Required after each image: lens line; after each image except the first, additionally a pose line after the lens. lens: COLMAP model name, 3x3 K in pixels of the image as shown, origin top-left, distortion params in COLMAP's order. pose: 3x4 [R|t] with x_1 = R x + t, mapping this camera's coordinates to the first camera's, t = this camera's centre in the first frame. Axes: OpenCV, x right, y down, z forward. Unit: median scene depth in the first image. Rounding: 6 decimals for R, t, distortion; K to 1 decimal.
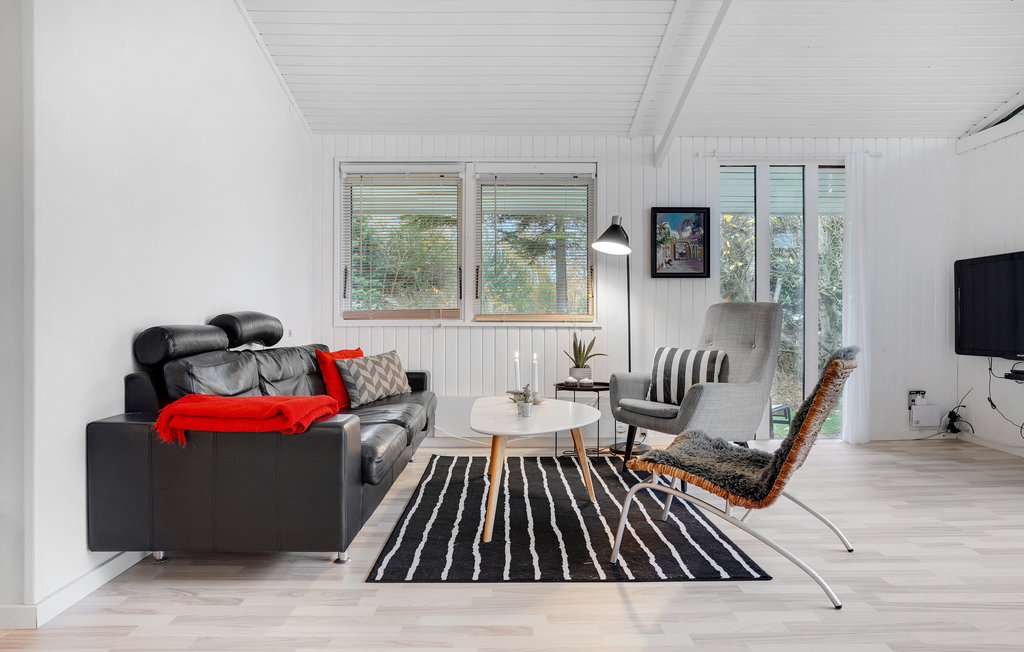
lens RADIAL K [[652.4, 0, 513.6], [0, 652.4, 324.1], [0, 0, 1]] dist [-0.001886, -0.000003]
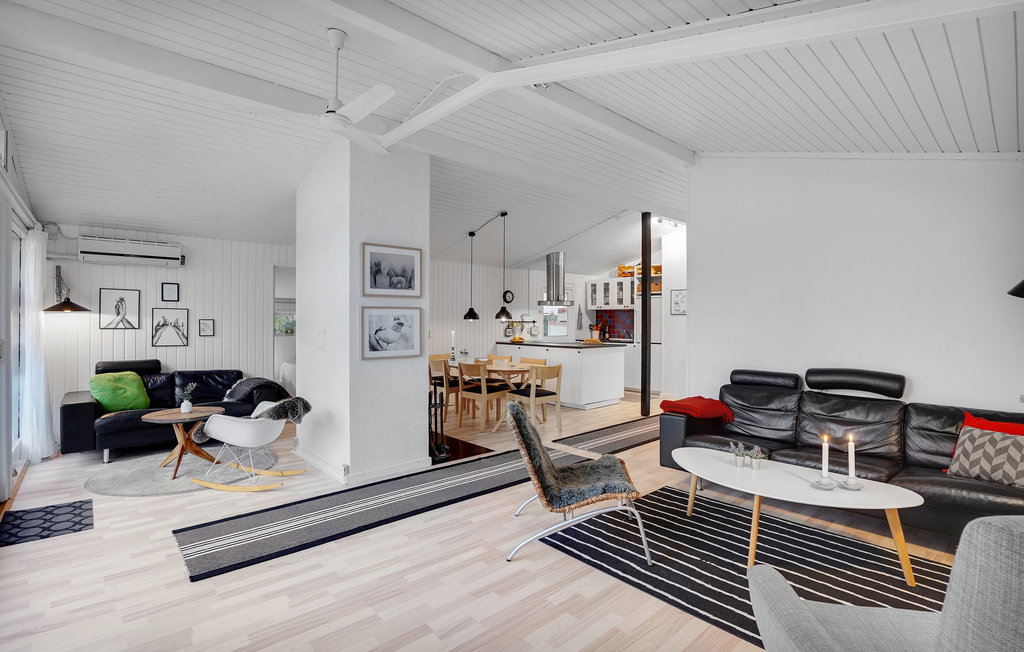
lens RADIAL K [[468.7, 0, 512.7], [0, 468.7, 321.3], [0, 0, 1]] dist [0.001453, 0.000149]
pose [[-0.748397, -0.006319, -0.663221, 1.101332], [-0.008443, 0.999964, 0.000000, -0.151312], [0.663197, 0.005600, -0.748424, 1.633927]]
